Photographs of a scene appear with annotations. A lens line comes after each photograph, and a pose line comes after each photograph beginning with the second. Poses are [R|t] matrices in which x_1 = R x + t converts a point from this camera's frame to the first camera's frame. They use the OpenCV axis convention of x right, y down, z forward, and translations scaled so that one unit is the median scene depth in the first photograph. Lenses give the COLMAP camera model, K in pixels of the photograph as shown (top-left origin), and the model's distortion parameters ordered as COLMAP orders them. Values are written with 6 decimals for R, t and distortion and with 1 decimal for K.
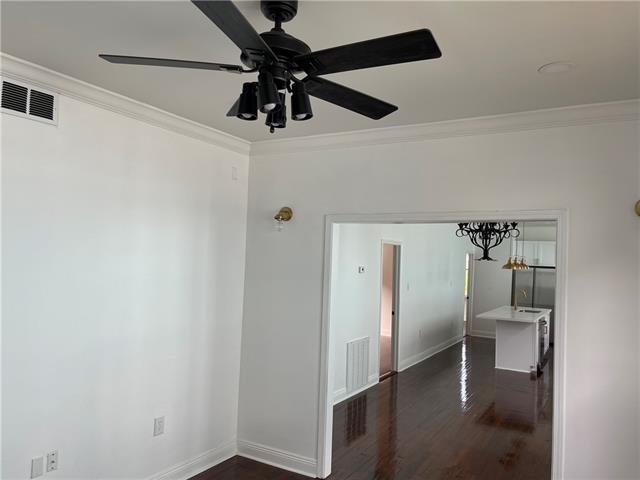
lens RADIAL K [[485.6, 0, 317.0], [0, 485.6, 243.0], [0, 0, 1]] dist [0.030638, -0.008035]
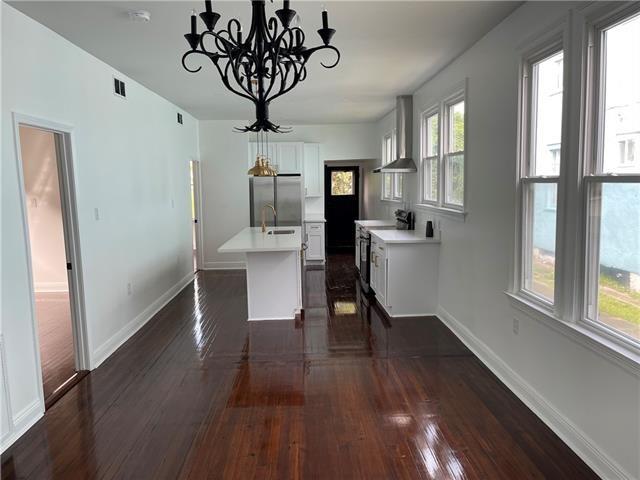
lens RADIAL K [[485.6, 0, 317.0], [0, 485.6, 243.0], [0, 0, 1]] dist [0.030638, -0.008035]
pose [[0.843615, -0.118129, 0.523793, 0.102934], [0.034250, 0.985352, 0.167060, 0.038604], [-0.535855, -0.122994, 0.835303, 0.396761]]
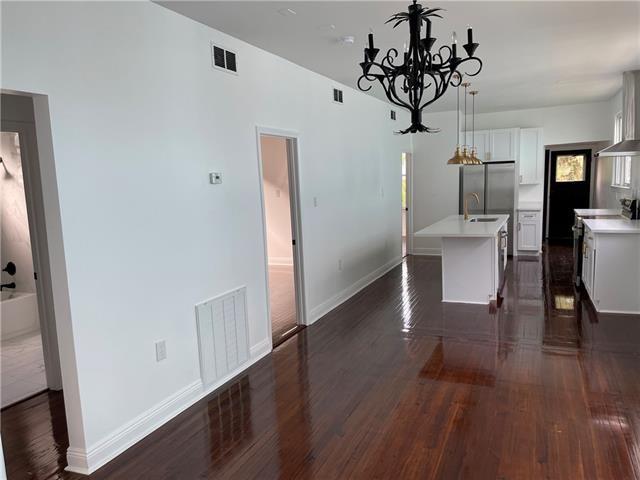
lens RADIAL K [[485.6, 0, 317.0], [0, 485.6, 243.0], [0, 0, 1]] dist [0.030638, -0.008035]
pose [[0.991124, -0.093541, 0.094460, 0.118385], [0.077309, 0.983614, 0.162870, 0.036209], [-0.108147, -0.154121, 0.982115, 0.318381]]
